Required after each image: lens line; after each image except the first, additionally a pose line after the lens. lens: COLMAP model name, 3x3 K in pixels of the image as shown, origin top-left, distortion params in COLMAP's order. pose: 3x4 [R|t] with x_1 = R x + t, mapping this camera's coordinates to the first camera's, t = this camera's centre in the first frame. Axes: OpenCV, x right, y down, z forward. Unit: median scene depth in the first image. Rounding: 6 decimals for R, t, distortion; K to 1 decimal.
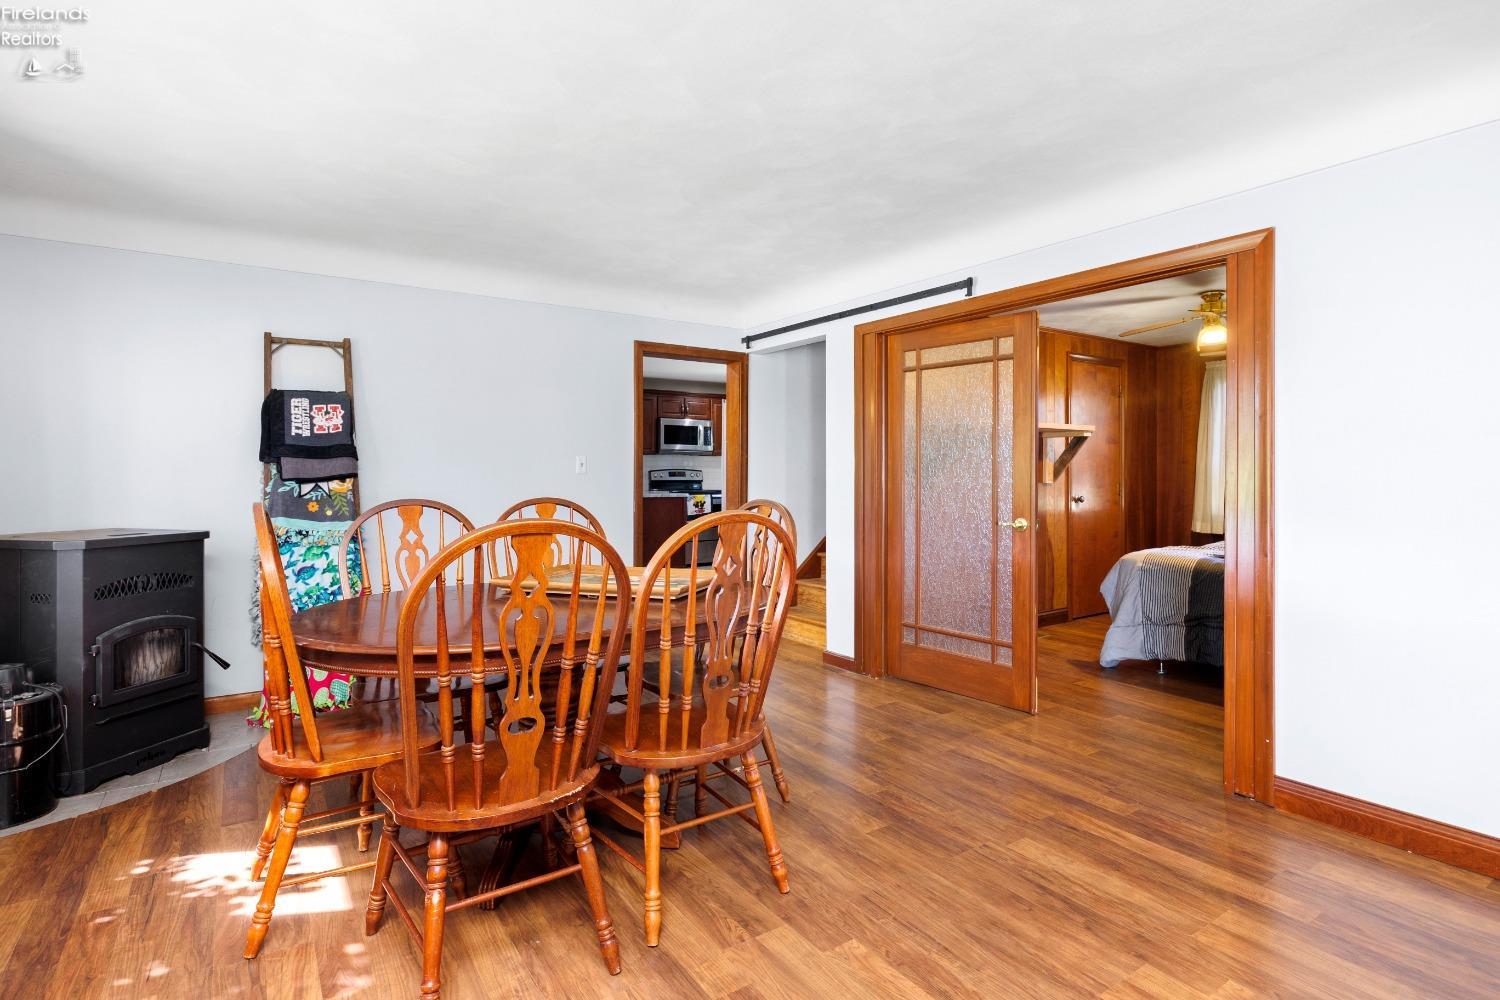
lens RADIAL K [[728.5, 0, 723.8], [0, 728.5, 477.2], [0, 0, 1]] dist [-0.018857, 0.002161]
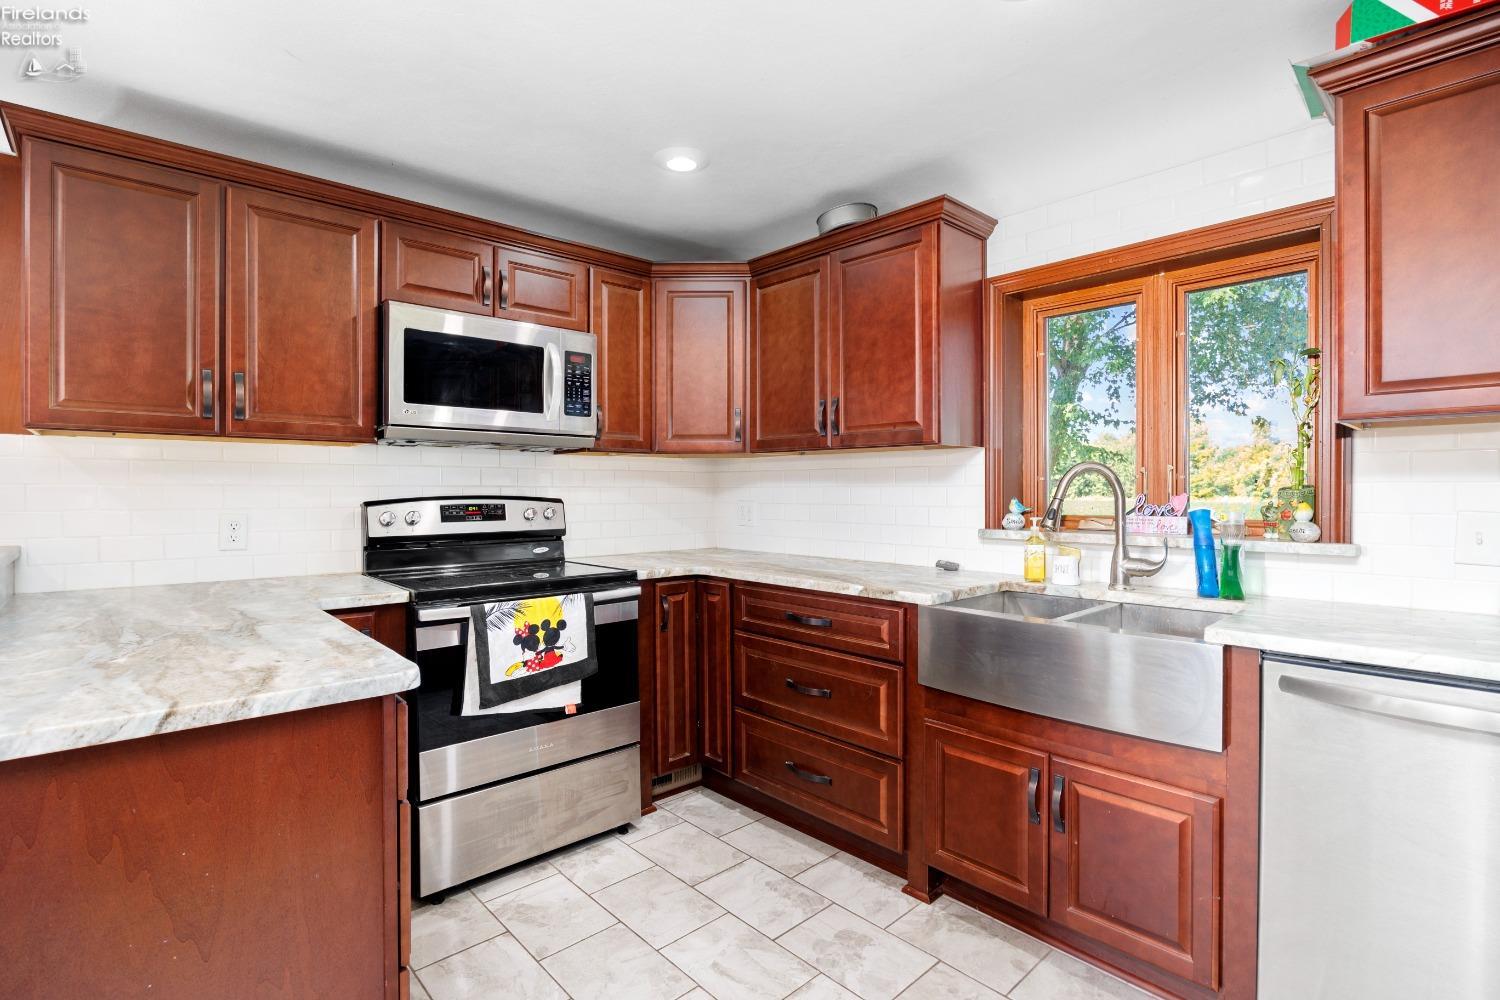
lens RADIAL K [[728.5, 0, 741.4], [0, 728.5, 496.1], [0, 0, 1]] dist [-0.018857, 0.002161]
pose [[0.988120, -0.000733, 0.153683, -0.006746], [0.000313, 0.999996, 0.002755, -0.031614], [-0.153684, -0.002674, 0.988116, 1.852069]]
